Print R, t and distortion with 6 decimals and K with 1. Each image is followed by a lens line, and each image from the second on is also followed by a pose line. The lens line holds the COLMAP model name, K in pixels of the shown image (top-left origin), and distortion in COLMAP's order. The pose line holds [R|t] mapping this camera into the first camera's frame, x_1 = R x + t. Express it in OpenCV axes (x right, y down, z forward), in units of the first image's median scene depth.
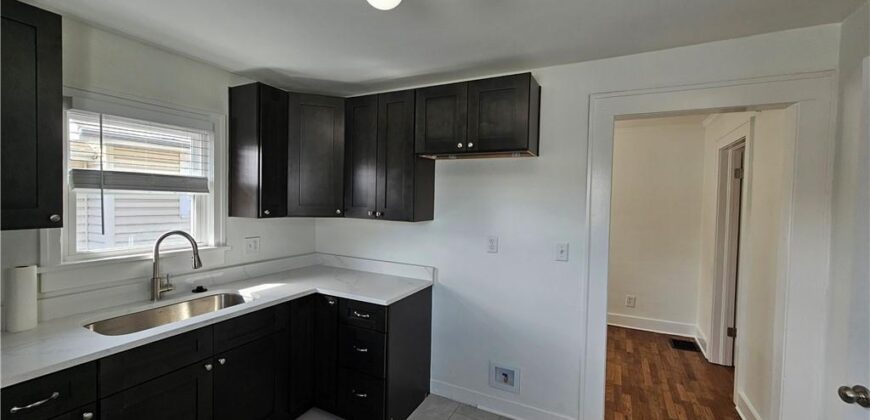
lens RADIAL K [[355.2, 0, 431.4], [0, 355.2, 208.2], [0, 0, 1]] dist [-0.000194, -0.000147]
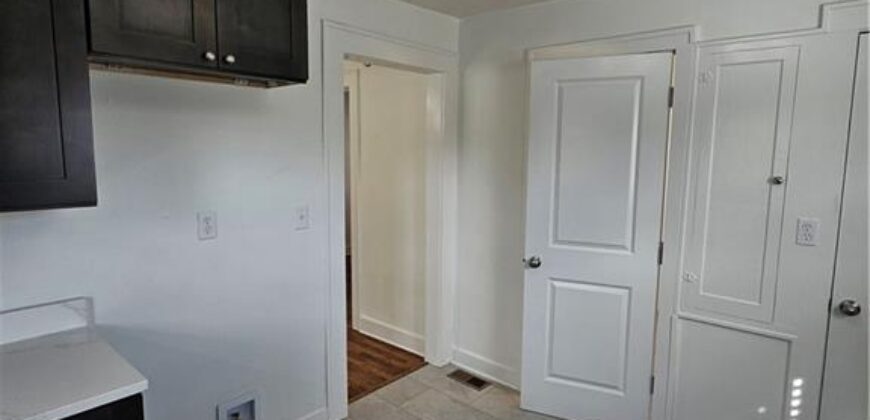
lens RADIAL K [[481.1, 0, 436.0], [0, 481.1, 205.6], [0, 0, 1]] dist [-0.001084, -0.002435]
pose [[0.237860, -0.131784, 0.962318, -0.576490], [0.024859, 0.991254, 0.129602, -0.032358], [-0.970981, -0.006905, 0.239056, 0.463113]]
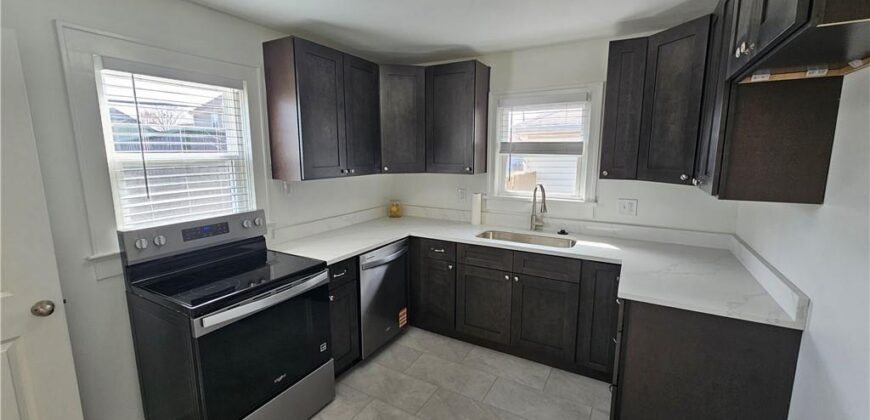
lens RADIAL K [[355.8, 0, 430.0], [0, 355.8, 210.2], [0, 0, 1]] dist [-0.000138, -0.000075]
pose [[-0.050005, 0.140135, -0.988869, 0.605920], [-0.028204, 0.989515, 0.141652, -0.014901], [0.998351, 0.034973, -0.045528, 0.576945]]
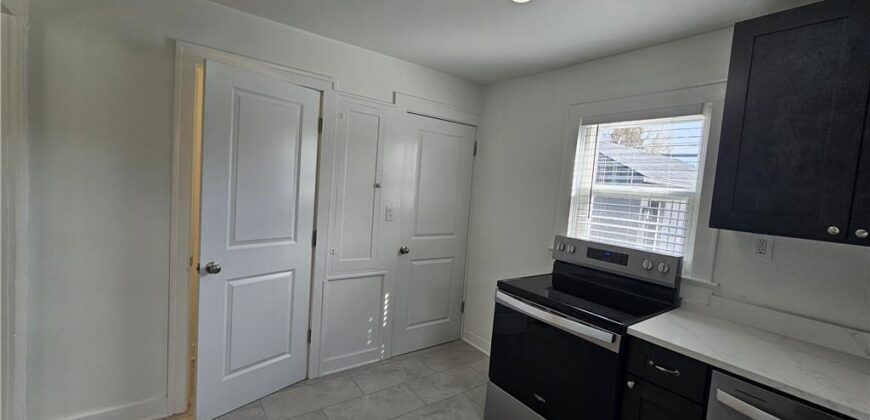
lens RADIAL K [[355.2, 0, 431.4], [0, 355.2, 208.2], [0, 0, 1]] dist [-0.000194, -0.000147]
pose [[-0.890956, -0.121457, 0.437545, -0.217214], [-0.082645, 0.990844, 0.106759, -0.010666], [-0.446505, 0.058957, -0.892836, 1.032919]]
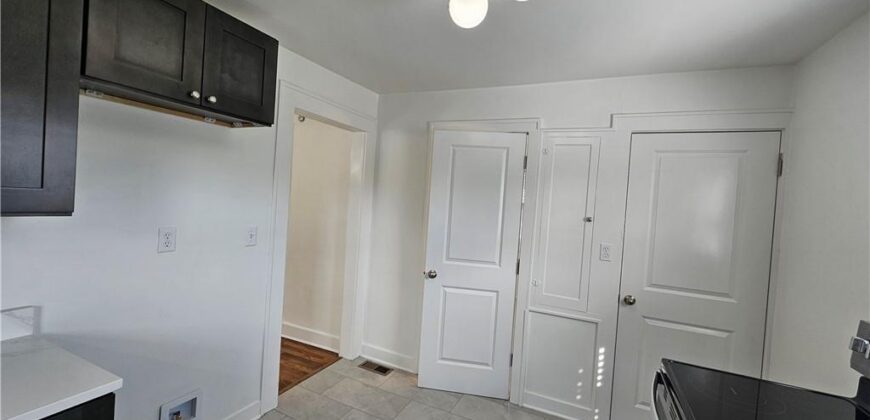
lens RADIAL K [[361.5, 0, 433.0], [0, 361.5, 207.4], [0, 0, 1]] dist [-0.000309, -0.000077]
pose [[-0.039608, -0.046469, 0.998134, -0.600512], [-0.035840, 0.998341, 0.045056, -0.013406], [-0.998572, -0.033988, -0.041208, 0.565503]]
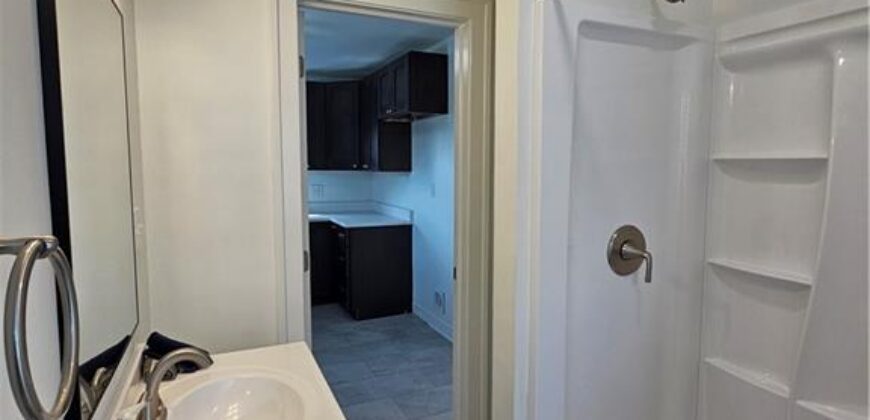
lens RADIAL K [[481.1, 0, 436.0], [0, 481.1, 205.6], [0, 0, 1]] dist [-0.001084, -0.002435]
pose [[0.797738, 0.032667, -0.602118, 1.275690], [0.001035, 0.998456, 0.055541, 0.068010], [0.603003, -0.044930, 0.796473, -0.329781]]
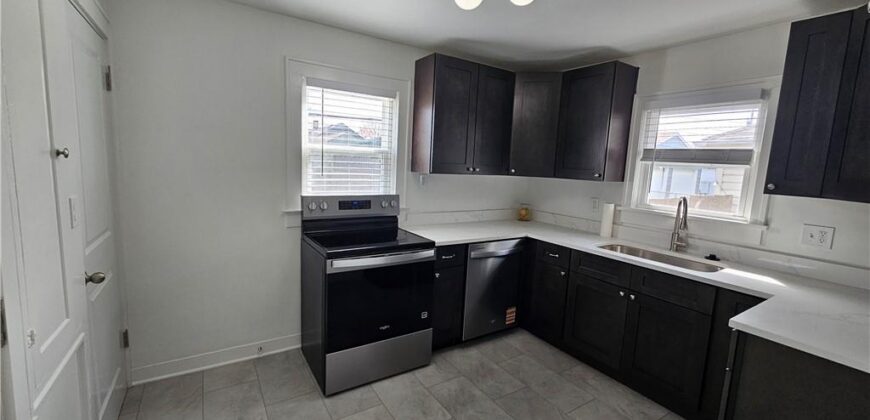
lens RADIAL K [[355.2, 0, 431.4], [0, 355.2, 208.2], [0, 0, 1]] dist [-0.000194, -0.000147]
pose [[-0.500304, 0.065205, -0.863391, 0.647243], [-0.083060, 0.988947, 0.122818, 0.025568], [0.861857, 0.133160, -0.489358, 0.770950]]
